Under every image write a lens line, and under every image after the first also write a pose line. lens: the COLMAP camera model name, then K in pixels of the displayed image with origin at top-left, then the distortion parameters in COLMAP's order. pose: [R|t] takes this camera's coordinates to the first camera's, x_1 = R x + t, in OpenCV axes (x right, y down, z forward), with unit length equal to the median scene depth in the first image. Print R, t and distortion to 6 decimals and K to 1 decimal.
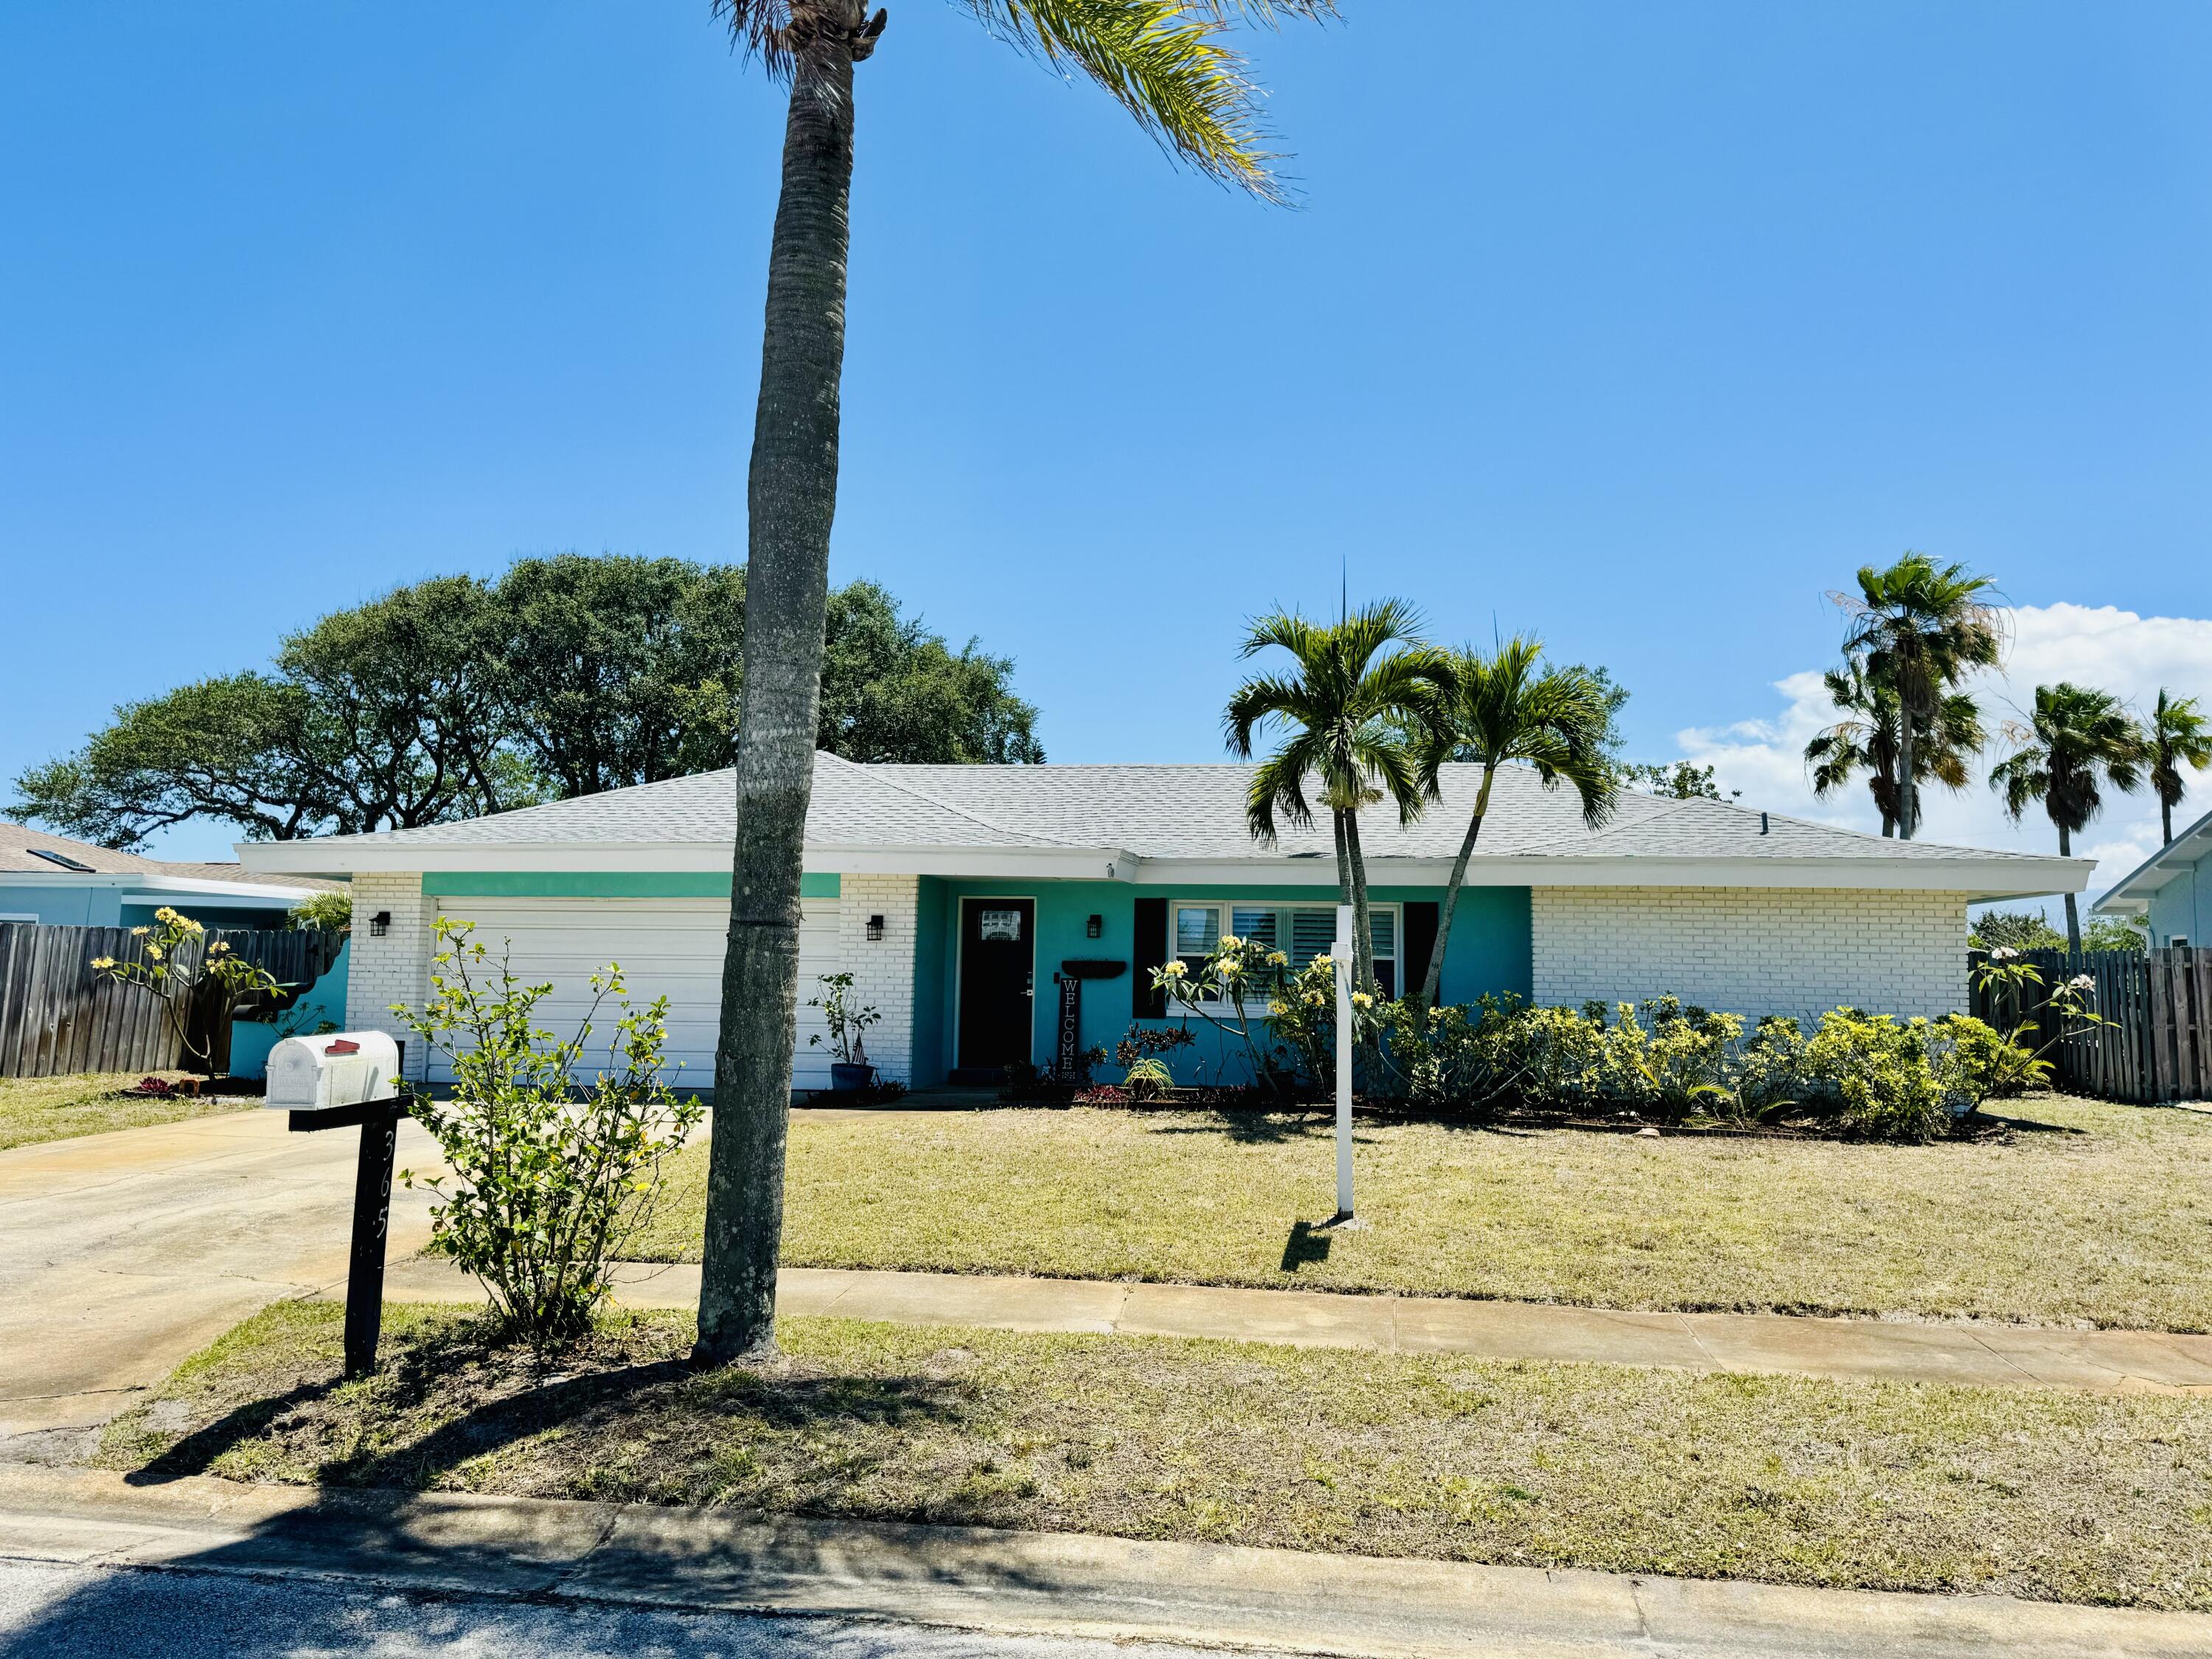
lens RADIAL K [[1624.1, 0, 1106.0], [0, 1624.1, 829.5], [0, 0, 1]] dist [-0.004356, -0.004228]
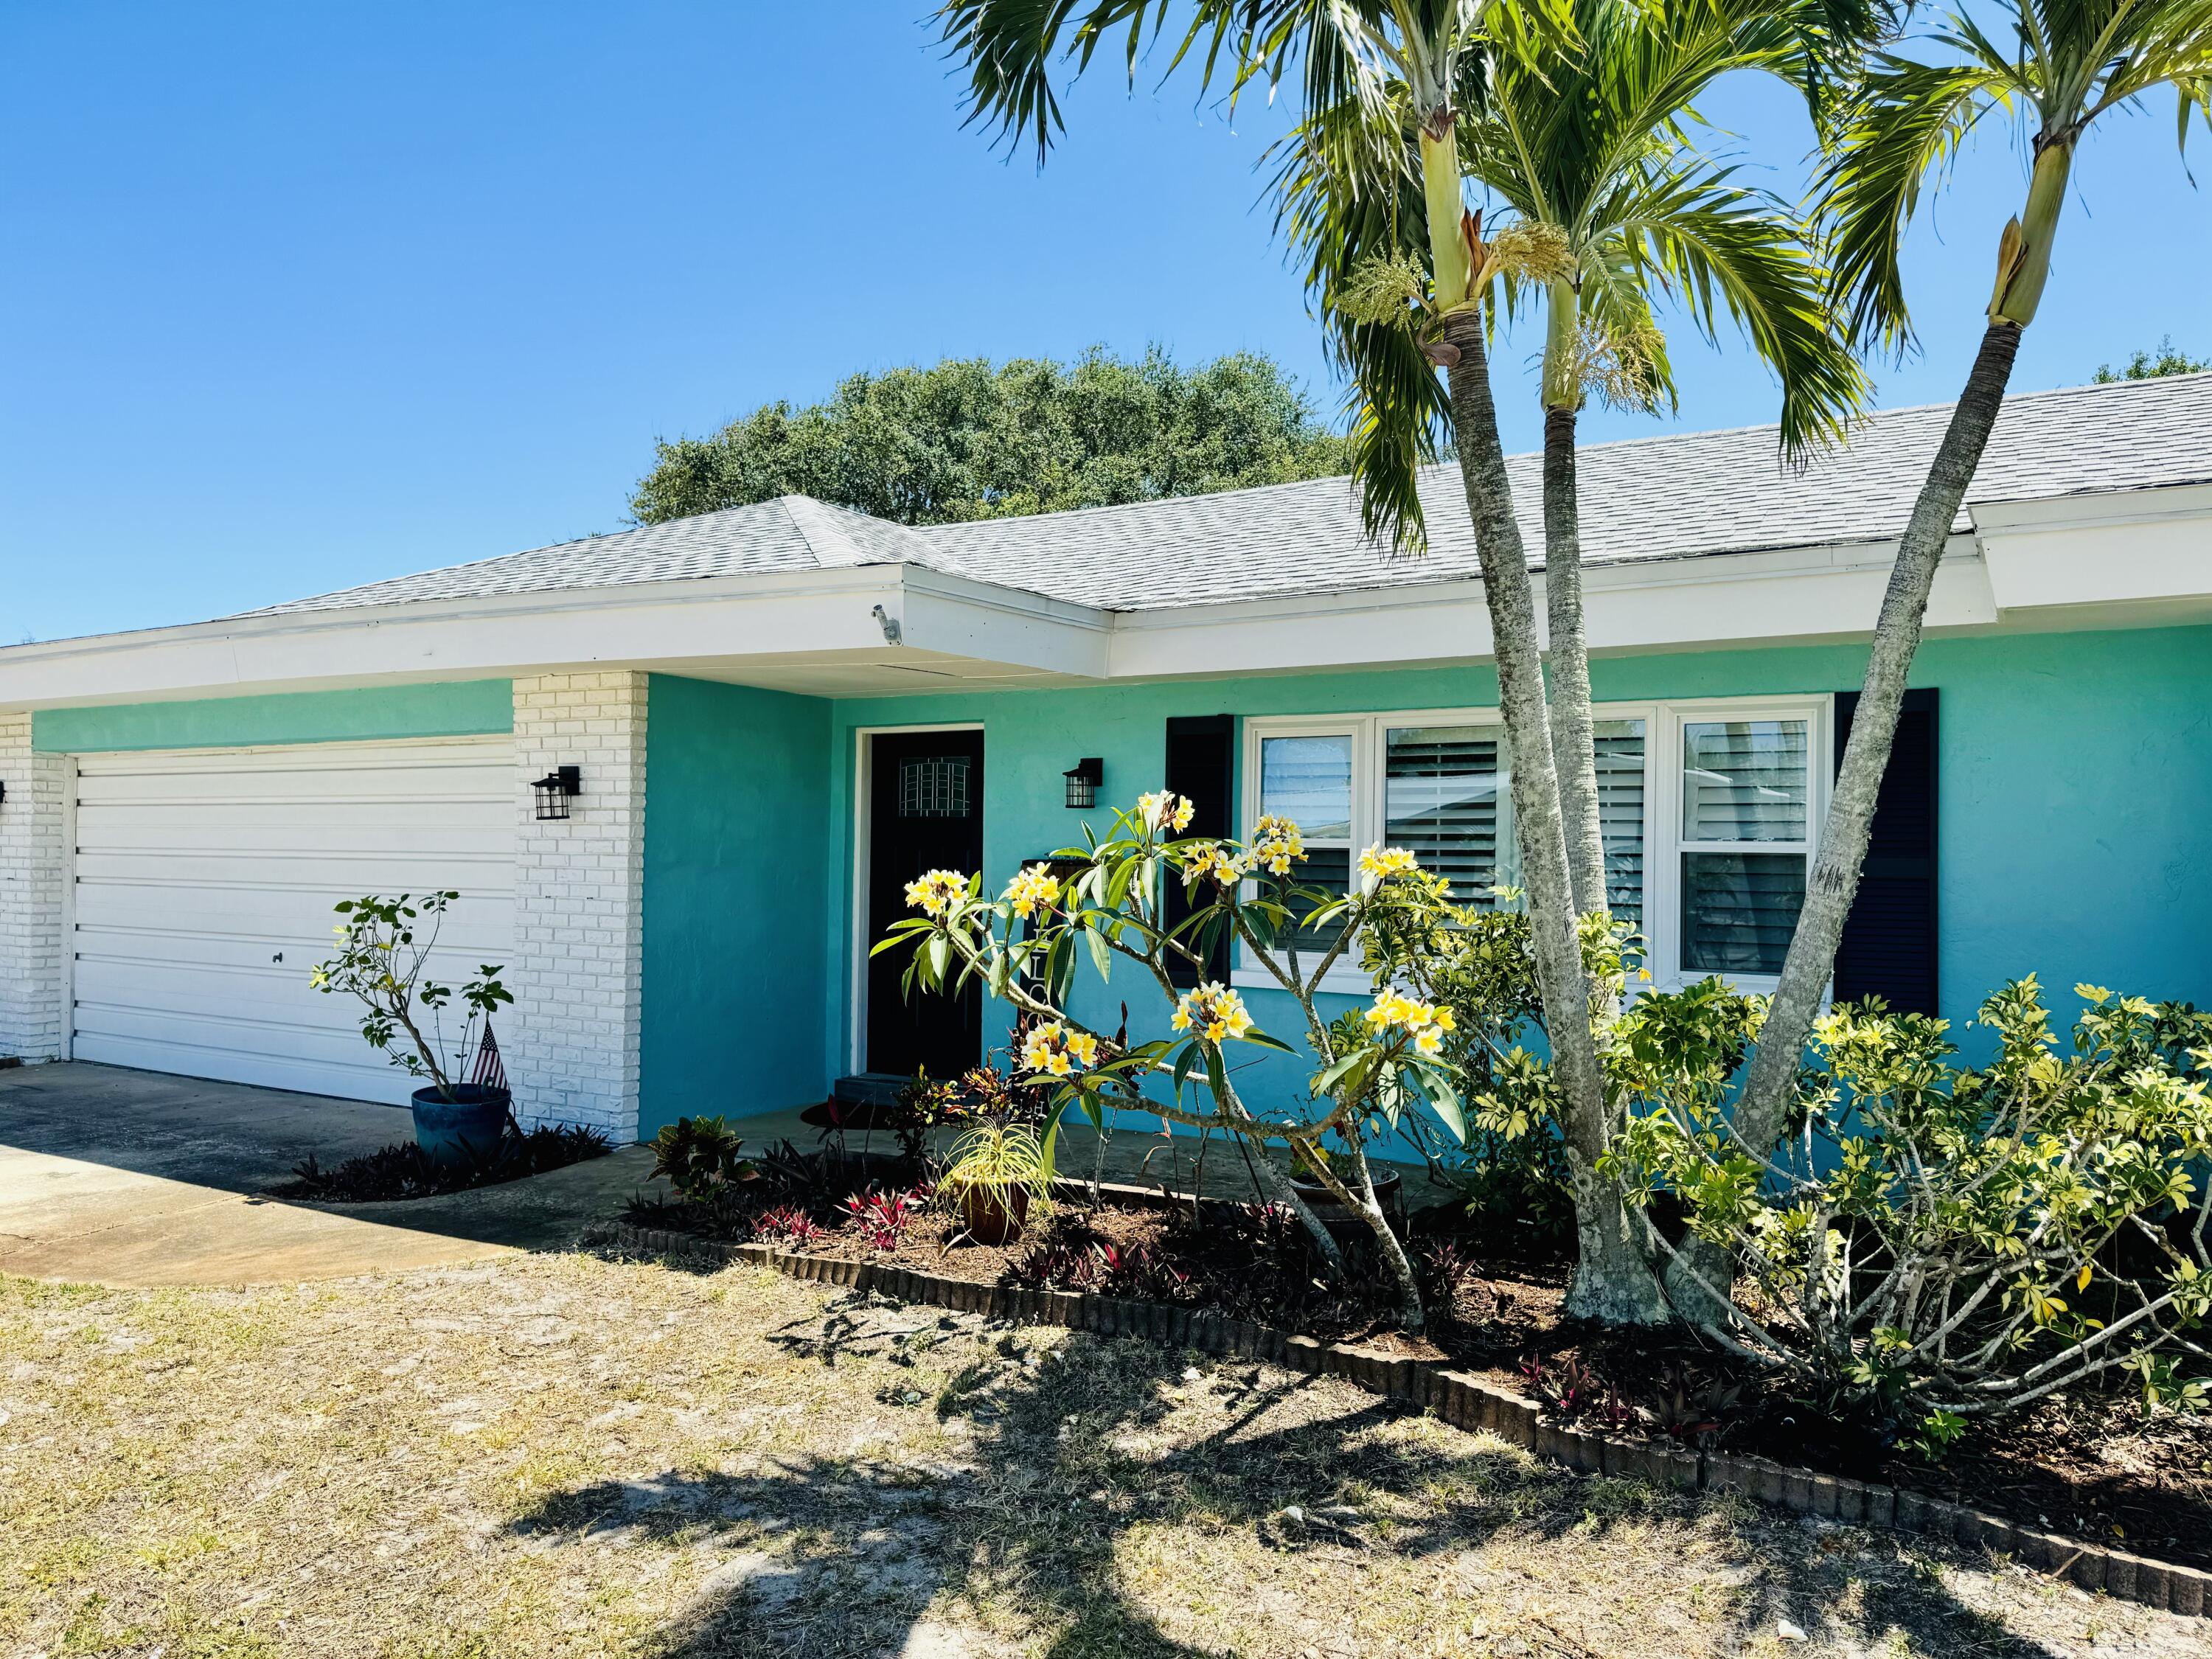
lens RADIAL K [[1624.1, 0, 1106.0], [0, 1624.1, 829.5], [0, 0, 1]] dist [-0.004356, -0.004228]
pose [[0.931871, -0.009858, -0.362657, 0.171133], [0.036013, 0.997207, 0.065431, 0.048206], [0.360999, -0.074033, 0.929623, 0.632927]]
